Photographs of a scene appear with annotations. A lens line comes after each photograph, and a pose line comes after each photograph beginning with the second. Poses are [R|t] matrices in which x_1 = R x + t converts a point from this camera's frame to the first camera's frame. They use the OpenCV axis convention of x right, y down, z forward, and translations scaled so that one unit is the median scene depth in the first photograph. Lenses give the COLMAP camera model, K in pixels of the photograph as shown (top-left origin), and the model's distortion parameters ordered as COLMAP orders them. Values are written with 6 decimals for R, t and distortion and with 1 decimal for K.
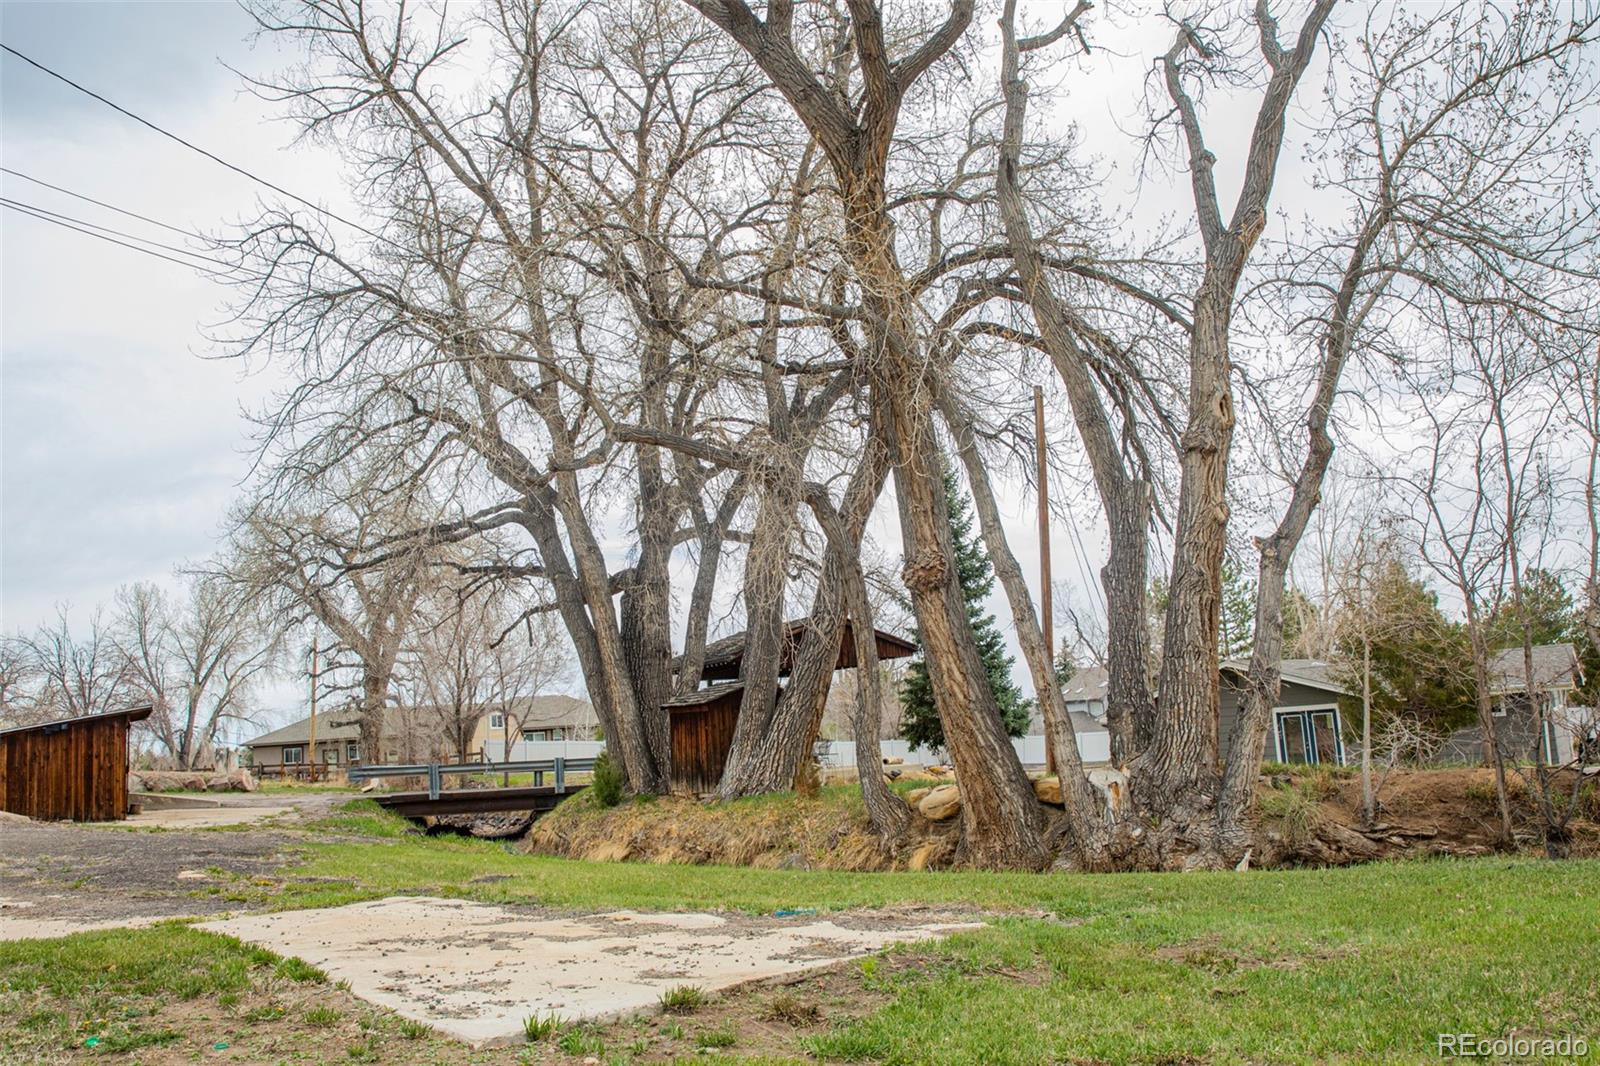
lens RADIAL K [[1169.2, 0, 885.3], [0, 1169.2, 531.7], [0, 0, 1]] dist [-0.099998, 0.114241]
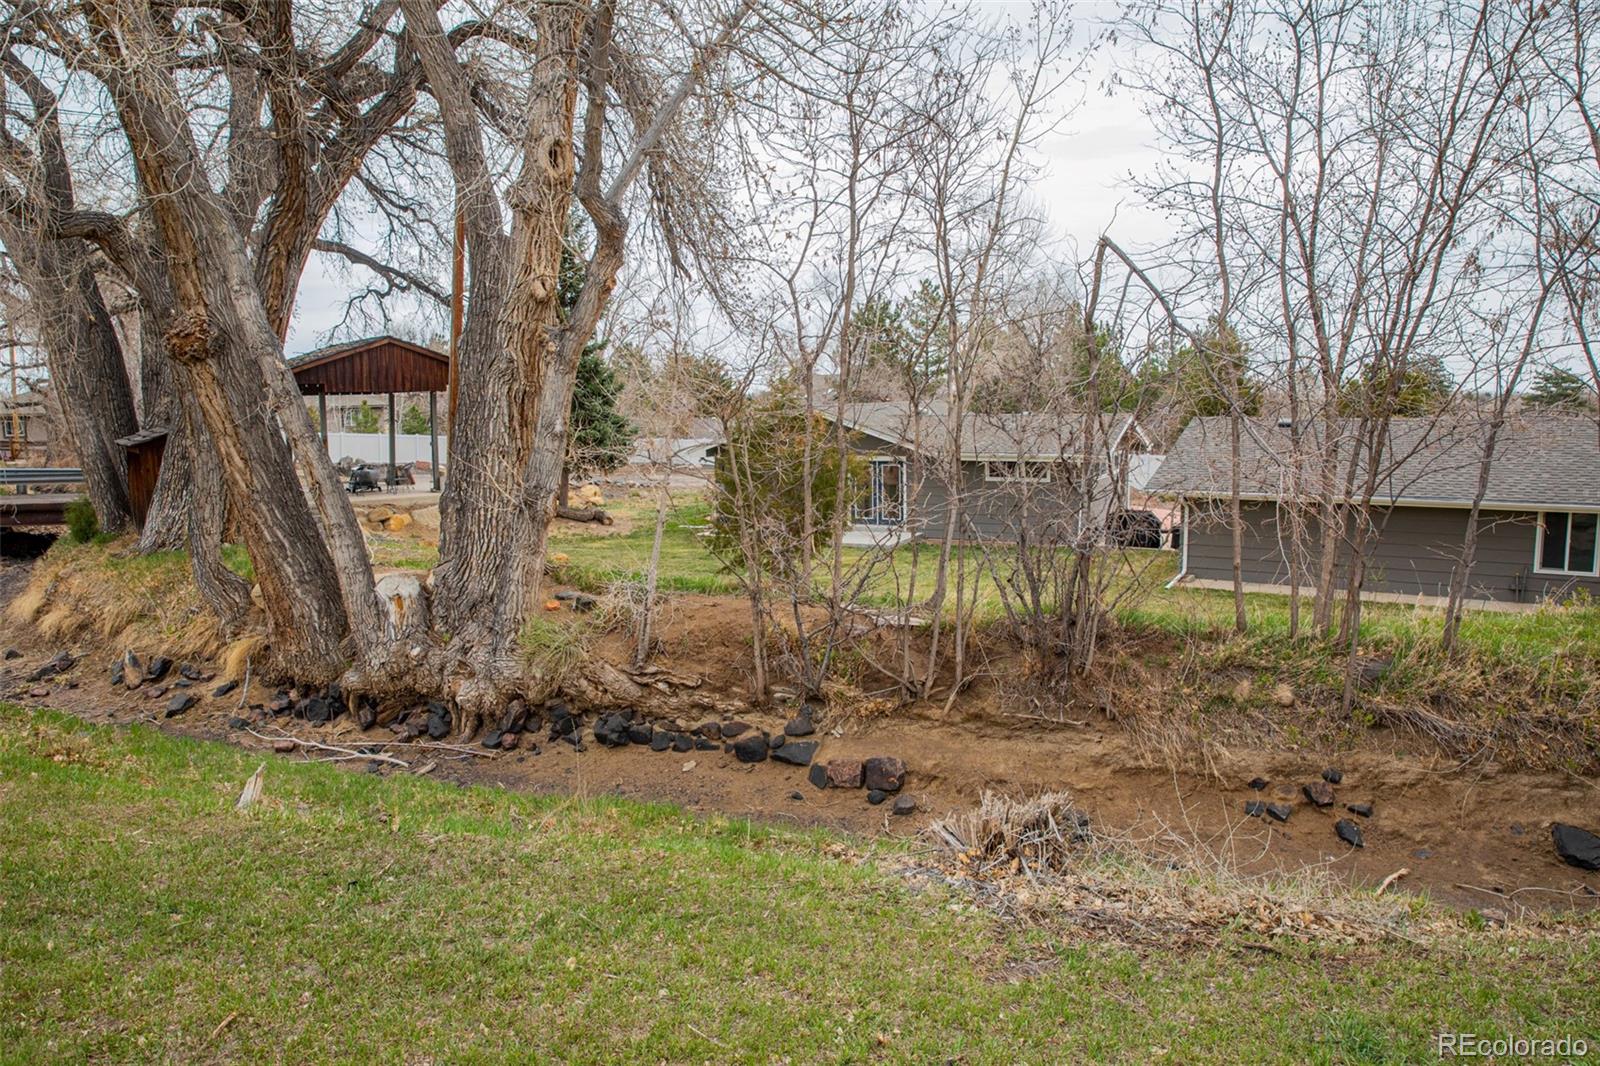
lens RADIAL K [[1081.1, 0, 793.8], [0, 1081.1, 535.7], [0, 0, 1]] dist [-0.107194, 0.082935]
pose [[0.990163, 0.038510, 0.134511, 0.377160], [-0.073522, 0.961155, 0.266038, -0.063605], [-0.119041, -0.273311, 0.954532, 0.197237]]
